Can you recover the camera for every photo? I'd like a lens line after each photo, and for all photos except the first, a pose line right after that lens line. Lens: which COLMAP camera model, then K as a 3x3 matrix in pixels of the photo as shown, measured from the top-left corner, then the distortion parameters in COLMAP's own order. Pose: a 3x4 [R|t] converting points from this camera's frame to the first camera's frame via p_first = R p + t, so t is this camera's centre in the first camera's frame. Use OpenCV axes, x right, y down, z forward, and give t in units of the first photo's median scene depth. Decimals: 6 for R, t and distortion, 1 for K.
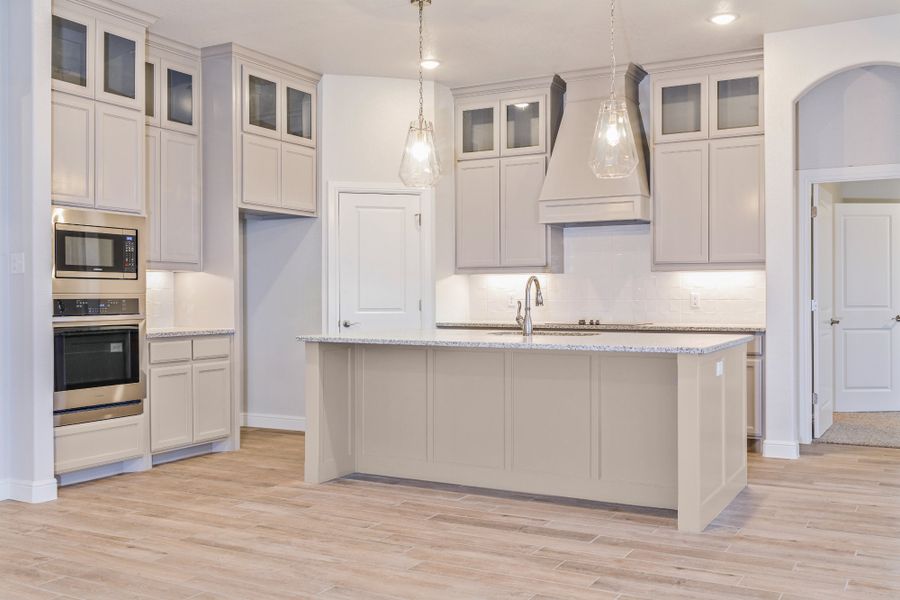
lens RADIAL K [[901.8, 0, 446.7], [0, 901.8, 296.9], [0, 0, 1]] dist [0.022962, 0.000000]
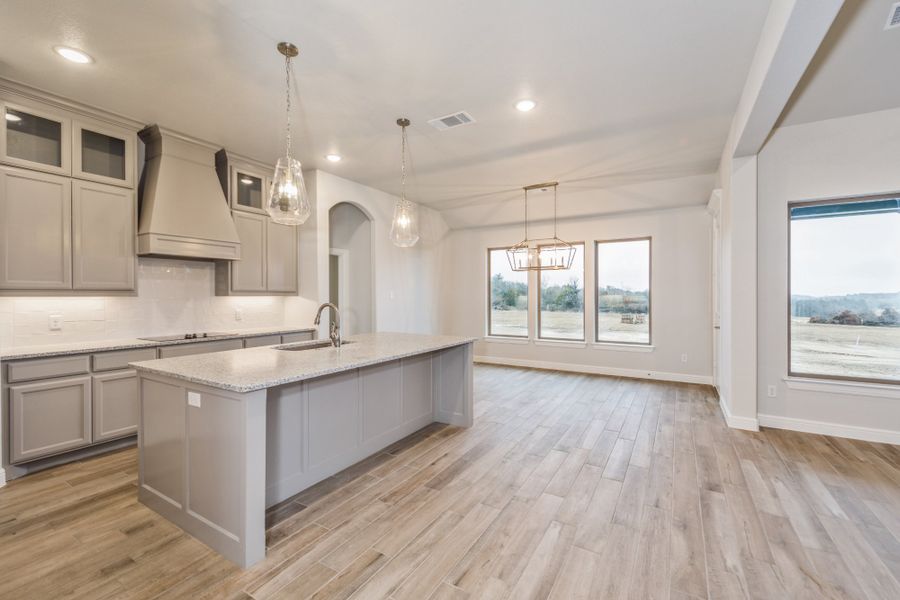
lens RADIAL K [[386.9, 0, 453.0], [0, 386.9, 299.4], [0, 0, 1]] dist [0.000913, 0.000672]
pose [[0.013758, -0.006116, 0.999887, -0.395785], [0.004973, 0.999969, 0.006048, -0.025901], [-0.999893, 0.004889, 0.013788, 0.653518]]
